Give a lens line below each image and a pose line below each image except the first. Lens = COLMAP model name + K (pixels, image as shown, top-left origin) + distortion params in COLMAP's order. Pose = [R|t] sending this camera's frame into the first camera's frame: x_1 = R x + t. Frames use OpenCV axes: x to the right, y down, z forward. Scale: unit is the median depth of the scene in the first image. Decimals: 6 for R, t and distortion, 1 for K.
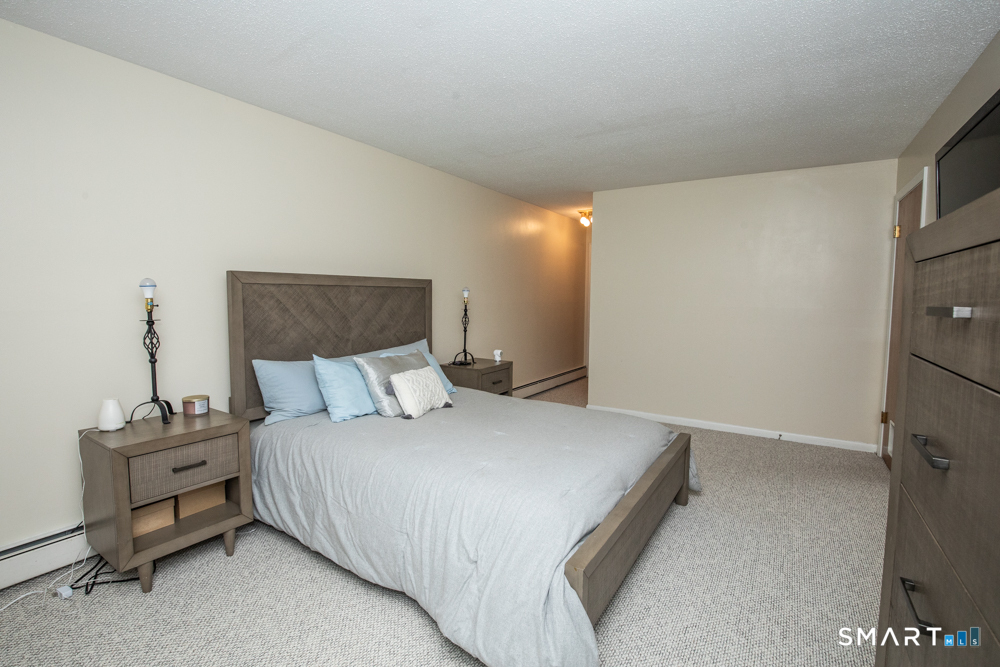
lens RADIAL K [[471.3, 0, 495.3], [0, 471.3, 330.4], [0, 0, 1]] dist [-0.027956, 0.000579]
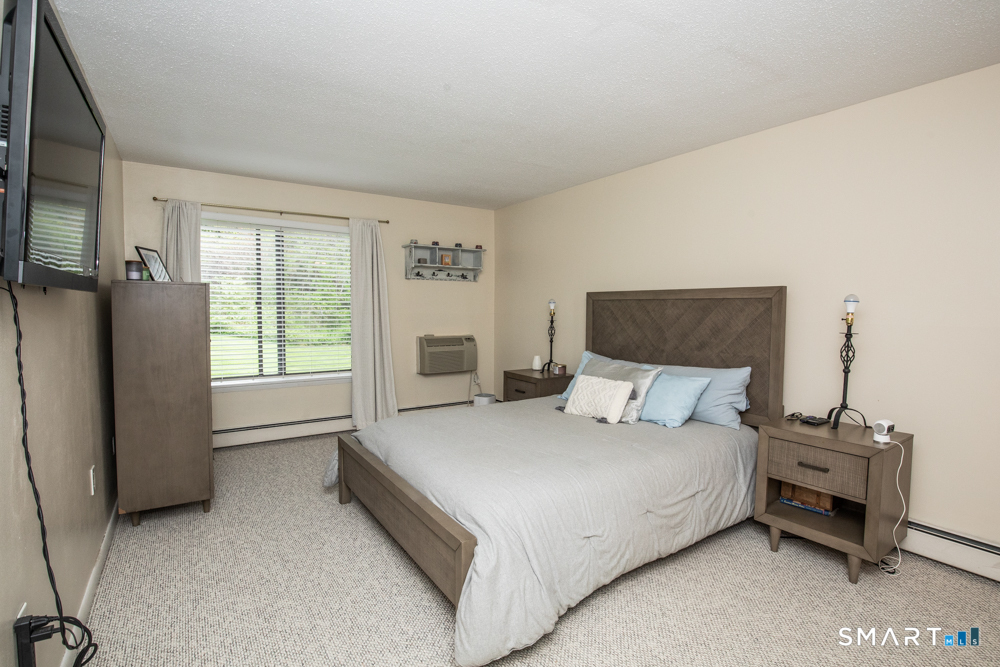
lens RADIAL K [[471.3, 0, 495.0], [0, 471.3, 335.2], [0, 0, 1]] dist [-0.027956, 0.000579]
pose [[-0.398667, 0.049079, -0.915781, 0.807323], [-0.072691, 0.993734, 0.084901, -0.077531], [0.914210, 0.100417, -0.392602, 1.084033]]
